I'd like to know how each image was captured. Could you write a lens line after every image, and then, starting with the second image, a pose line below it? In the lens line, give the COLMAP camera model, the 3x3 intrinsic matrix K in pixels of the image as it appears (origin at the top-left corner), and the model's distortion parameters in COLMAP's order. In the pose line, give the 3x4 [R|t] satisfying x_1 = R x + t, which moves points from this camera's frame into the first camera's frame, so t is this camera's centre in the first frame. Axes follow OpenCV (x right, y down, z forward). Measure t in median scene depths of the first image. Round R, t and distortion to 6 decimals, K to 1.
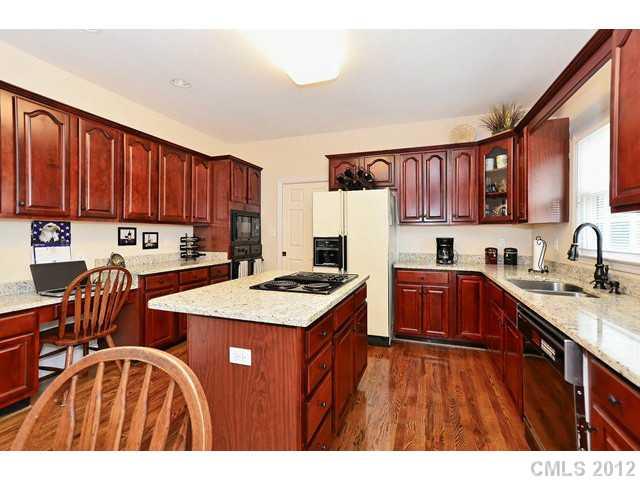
lens RADIAL K [[283.1, 0, 328.0], [0, 283.1, 229.1], [0, 0, 1]] dist [-0.001191, 0.000567]
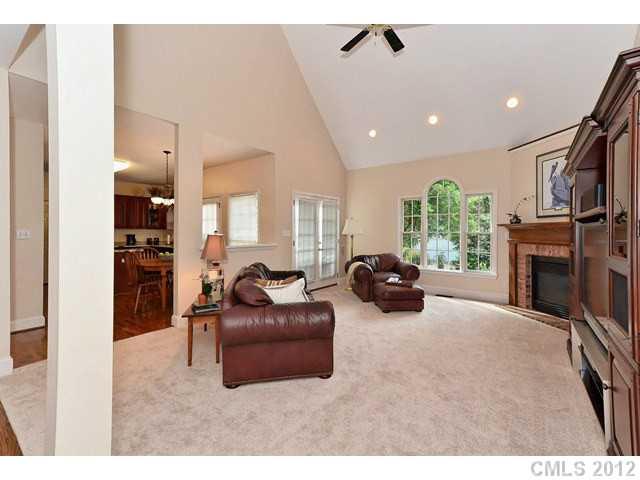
lens RADIAL K [[283.1, 0, 321.8], [0, 283.1, 235.8], [0, 0, 1]] dist [-0.001191, 0.000567]
pose [[0.299937, -0.008940, 0.953917, -1.395297], [-0.017092, 0.999745, 0.014744, -0.019644], [-0.953806, -0.020726, 0.299708, -1.250471]]
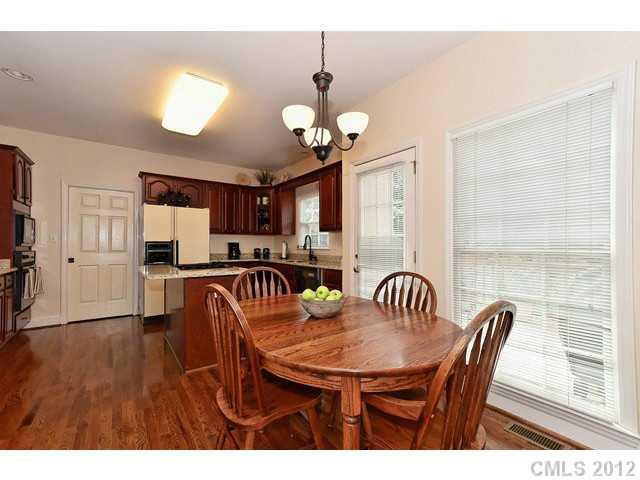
lens RADIAL K [[283.1, 0, 319.8], [0, 283.1, 242.8], [0, 0, 1]] dist [-0.001191, 0.000567]
pose [[0.575492, 0.005101, 0.817791, -0.629509], [-0.012281, 0.999922, 0.002405, 0.022191], [-0.817715, -0.011427, 0.575510, -0.316320]]
